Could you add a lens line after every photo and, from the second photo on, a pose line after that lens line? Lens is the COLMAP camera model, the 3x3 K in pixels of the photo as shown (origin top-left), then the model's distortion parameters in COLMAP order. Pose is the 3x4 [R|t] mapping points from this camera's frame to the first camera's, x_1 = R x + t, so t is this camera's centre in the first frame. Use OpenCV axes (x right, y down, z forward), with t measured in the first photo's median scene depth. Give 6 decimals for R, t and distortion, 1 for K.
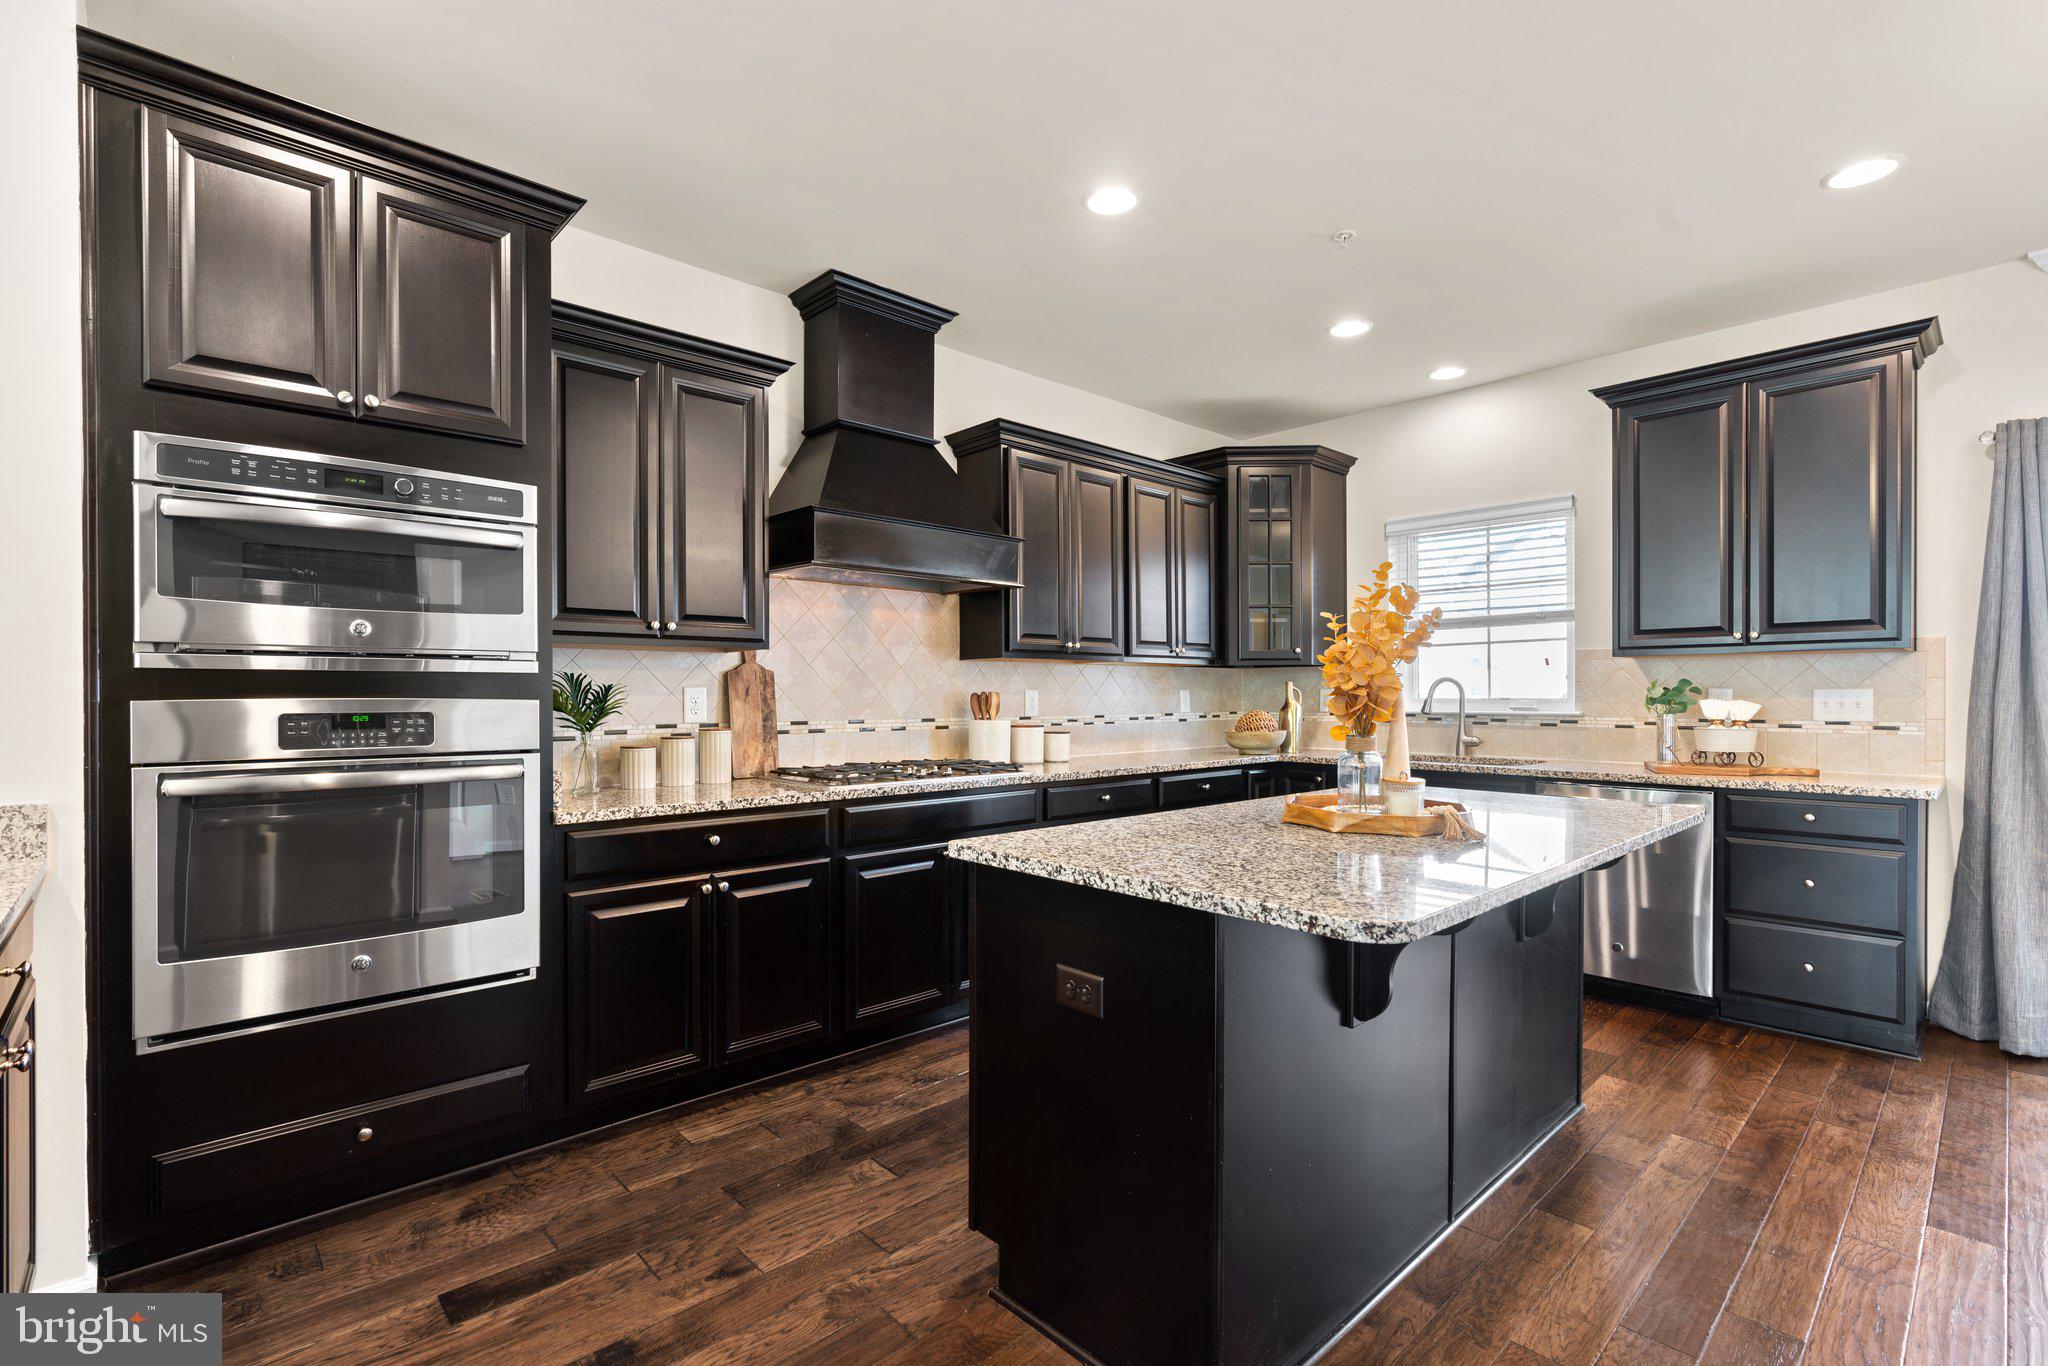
lens RADIAL K [[923.0, 0, 1023.6], [0, 923.0, 701.5], [0, 0, 1]] dist [-0.008938, 0.005667]
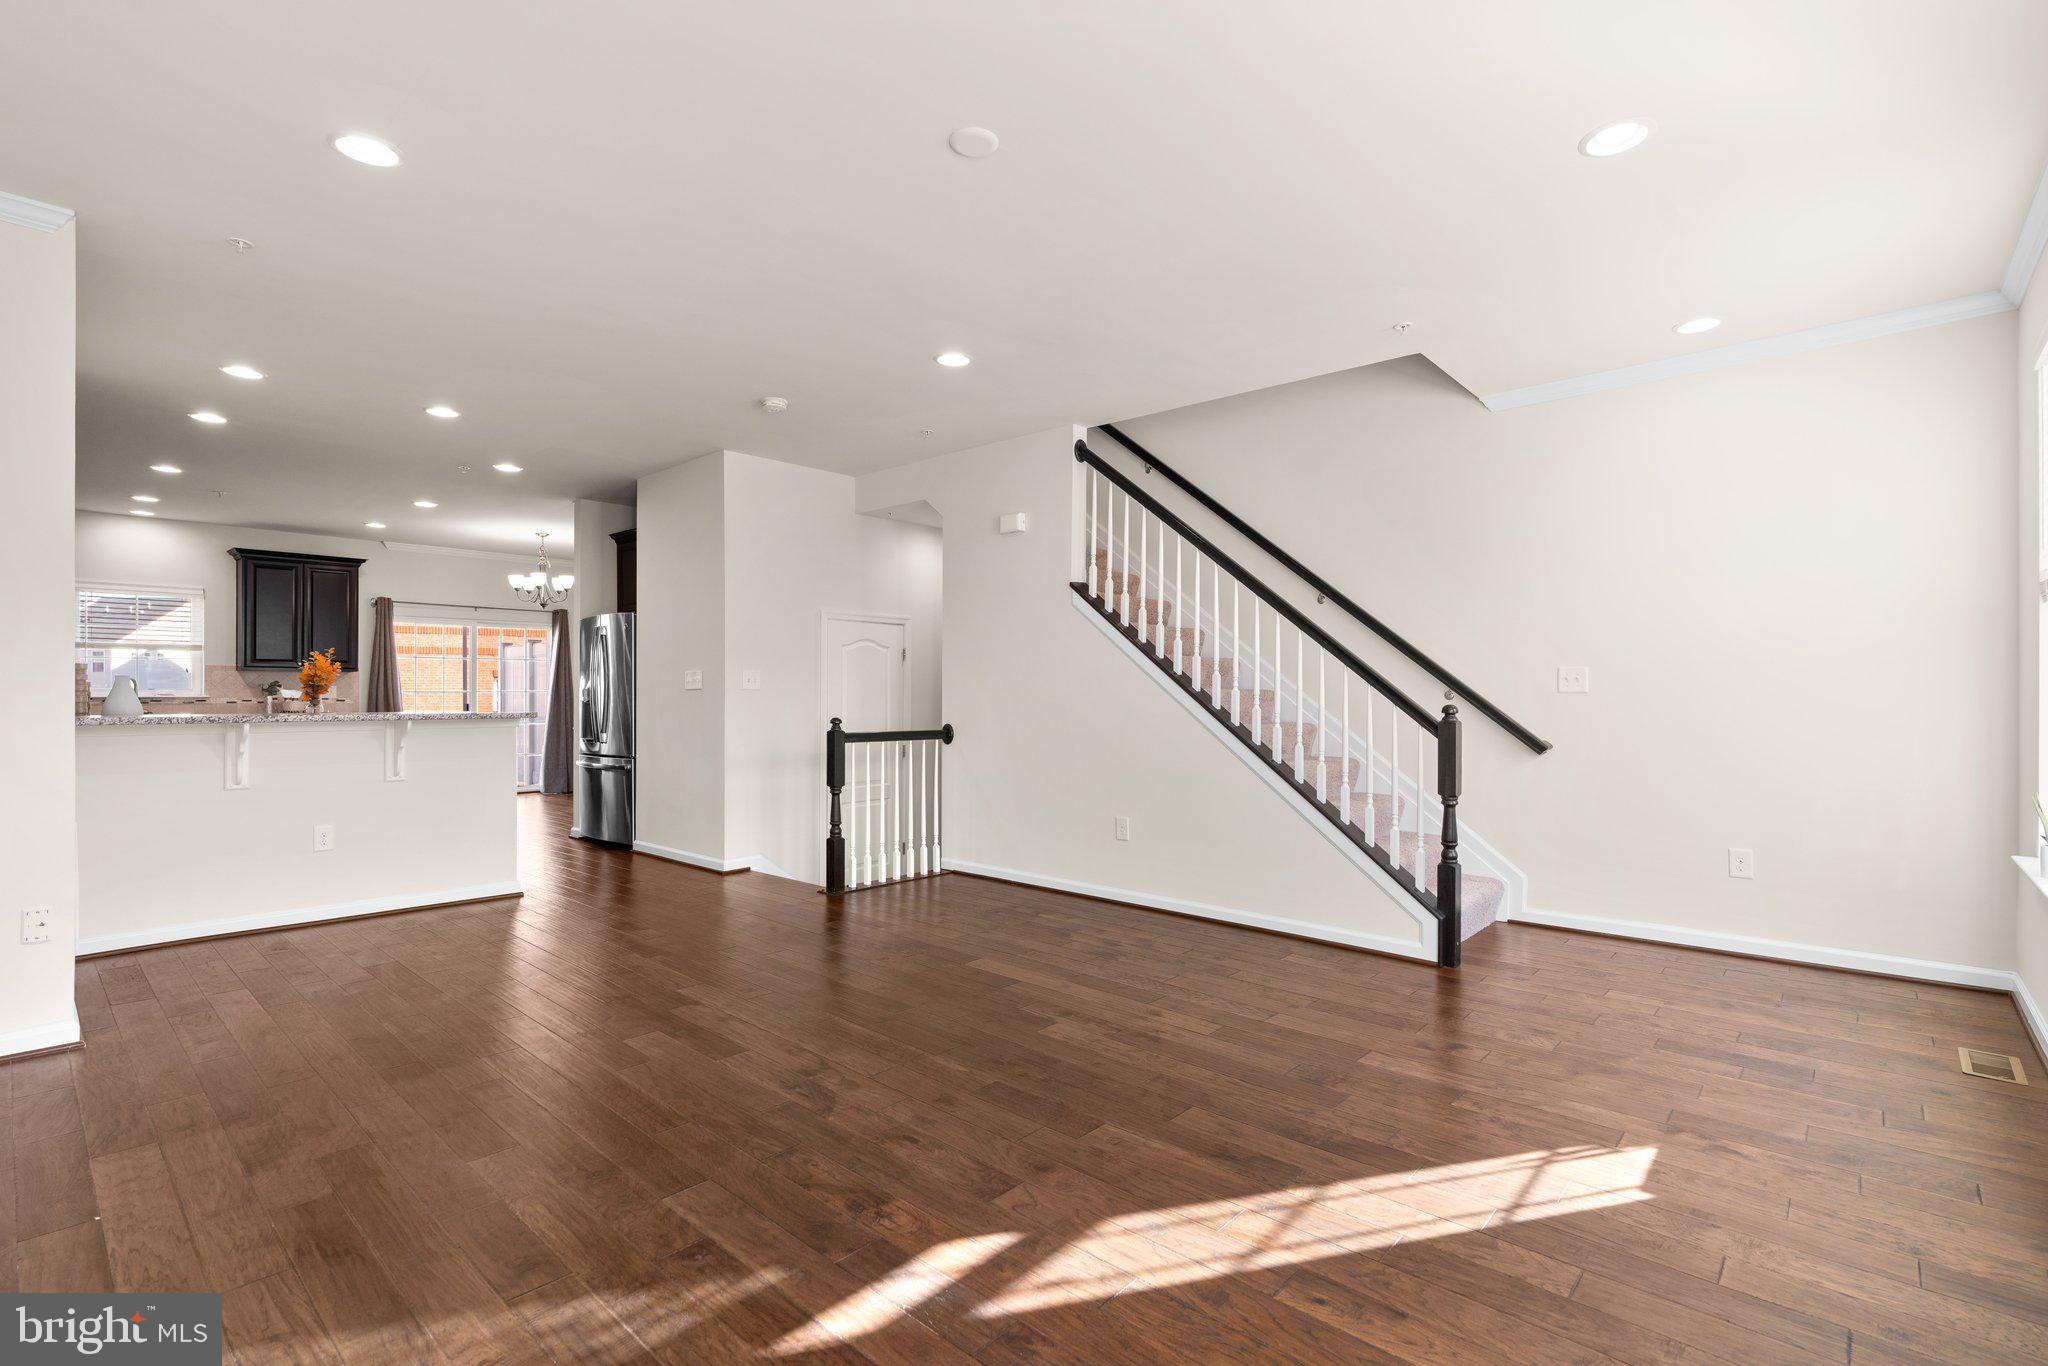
lens RADIAL K [[928.8, 0, 1022.9], [0, 928.8, 695.4], [0, 0, 1]] dist [-0.017424, 0.008720]
pose [[-0.094824, -0.002612, 0.995491, -1.912024], [0.003921, 0.999988, 0.002997, 0.013878], [-0.995486, 0.004188, -0.094812, -0.723189]]
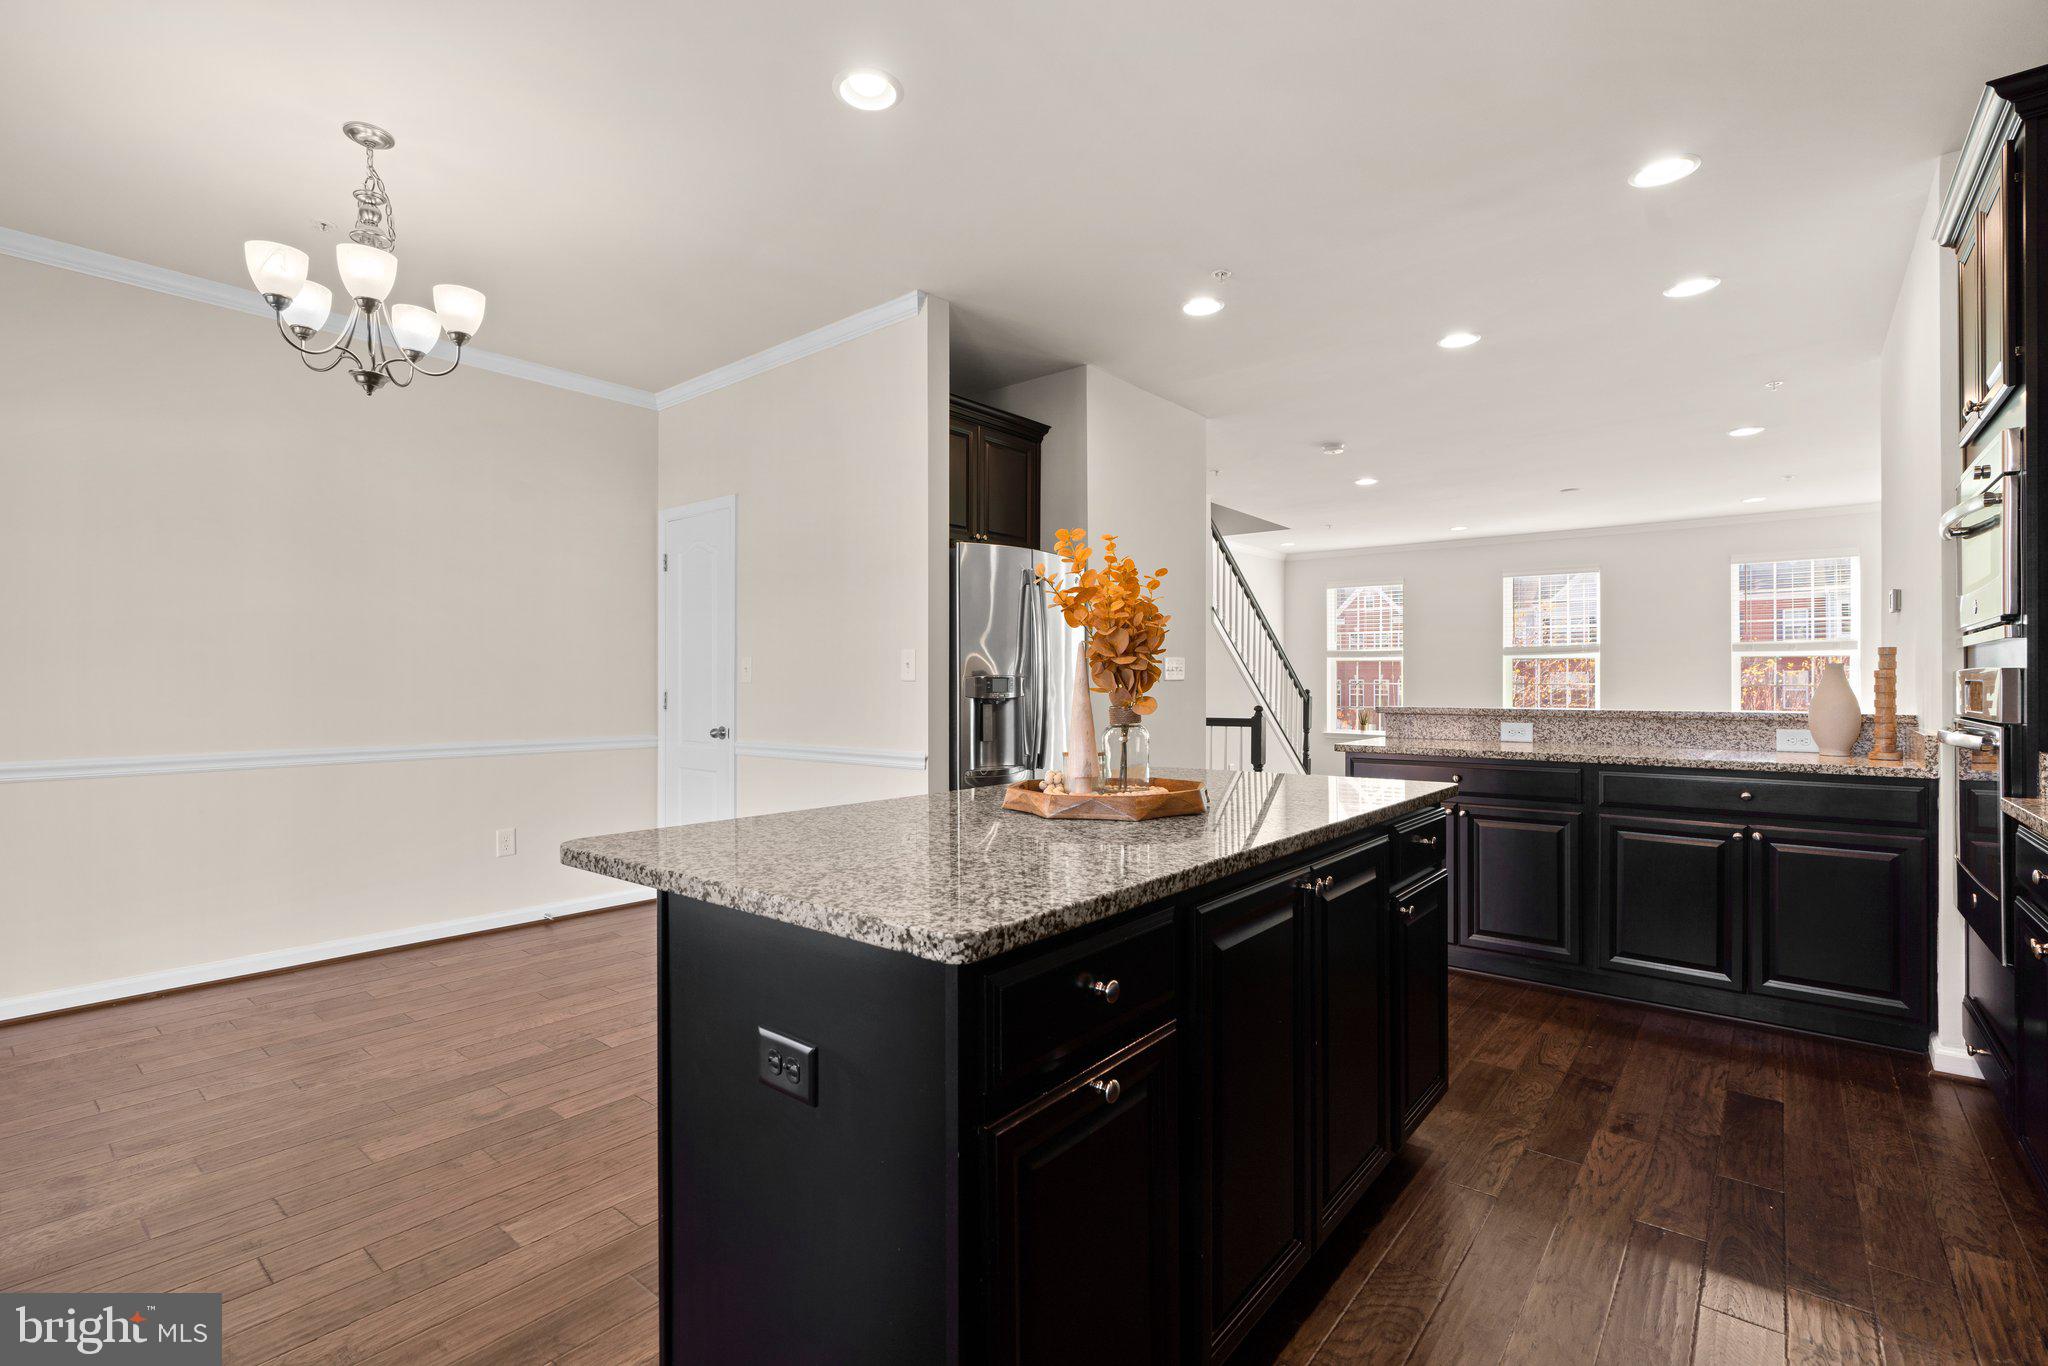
lens RADIAL K [[938.5, 0, 1021.9], [0, 938.5, 685.7], [0, 0, 1]] dist [-0.000037, 0.000234]
pose [[-0.991981, 0.001585, -0.126379, 0.353780], [0.000632, 0.999971, 0.007574, 0.005470], [0.126388, 0.007434, -0.991953, 1.175763]]
